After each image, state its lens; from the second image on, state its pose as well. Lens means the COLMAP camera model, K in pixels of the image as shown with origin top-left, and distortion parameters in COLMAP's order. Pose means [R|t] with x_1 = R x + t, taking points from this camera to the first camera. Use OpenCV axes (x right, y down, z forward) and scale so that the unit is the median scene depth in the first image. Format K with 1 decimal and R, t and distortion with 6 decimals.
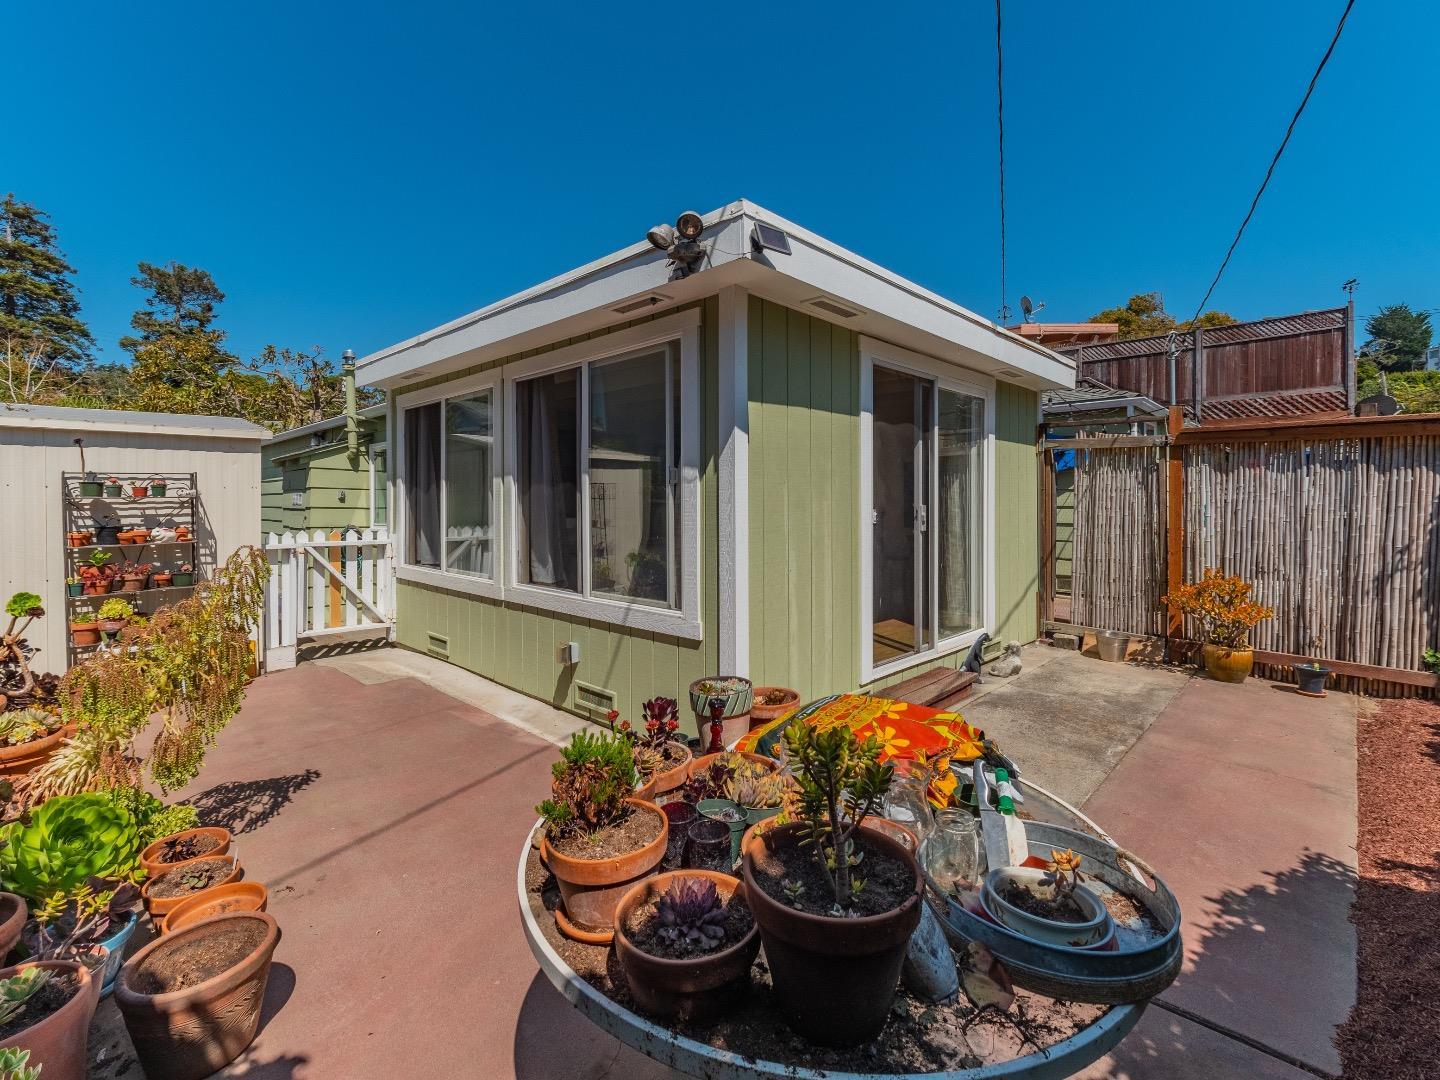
lens RADIAL K [[652.0, 0, 717.8], [0, 652.0, 498.2], [0, 0, 1]] dist [0.001682, 0.000096]
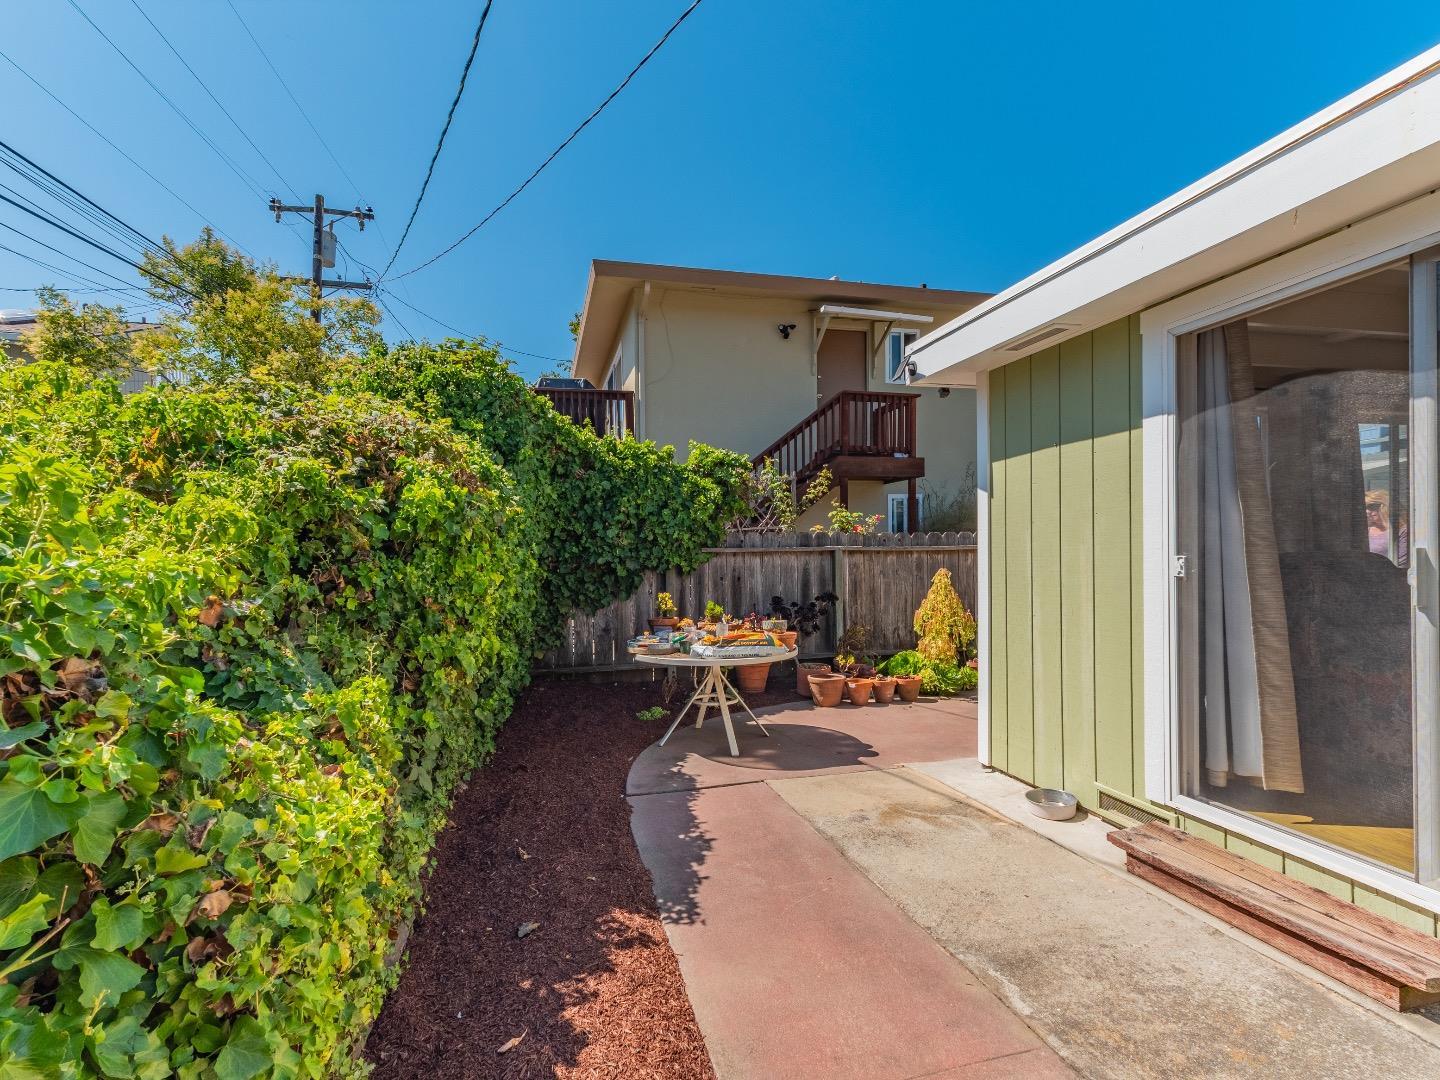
lens RADIAL K [[659.6, 0, 710.6], [0, 659.6, 546.2], [0, 0, 1]] dist [0.005280, 0.000035]
pose [[-0.508821, -0.005937, -0.860852, 1.303995], [0.017268, 0.999705, -0.017101, 0.012910], [0.860699, -0.023566, -0.508568, 1.143708]]
